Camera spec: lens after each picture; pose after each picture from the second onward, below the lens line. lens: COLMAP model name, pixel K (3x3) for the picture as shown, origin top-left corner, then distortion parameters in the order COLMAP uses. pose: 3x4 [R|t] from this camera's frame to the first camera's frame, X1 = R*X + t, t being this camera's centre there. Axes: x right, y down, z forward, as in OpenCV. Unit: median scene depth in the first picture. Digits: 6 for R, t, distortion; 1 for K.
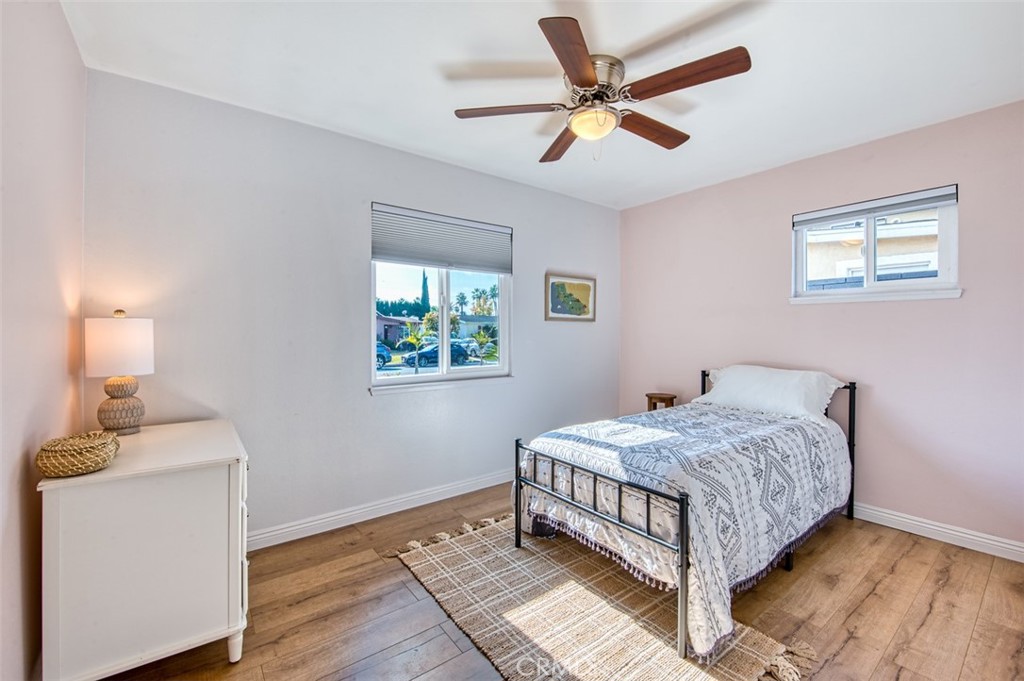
lens RADIAL K [[416.6, 0, 506.7], [0, 416.6, 334.4], [0, 0, 1]] dist [0.004766, -0.000011]
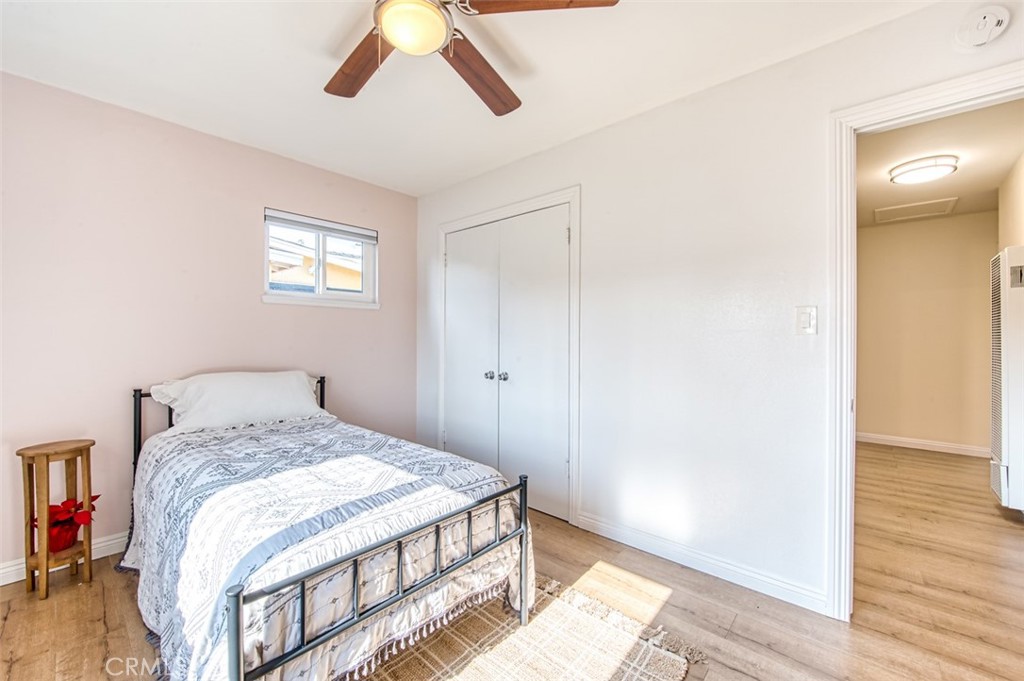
lens RADIAL K [[416.6, 0, 506.4], [0, 416.6, 339.3], [0, 0, 1]] dist [0.004766, -0.000011]
pose [[-0.197087, -0.008415, 0.980350, -0.521638], [0.005317, 0.999939, 0.009652, 0.006975], [-0.980372, 0.007115, -0.197030, 1.019259]]
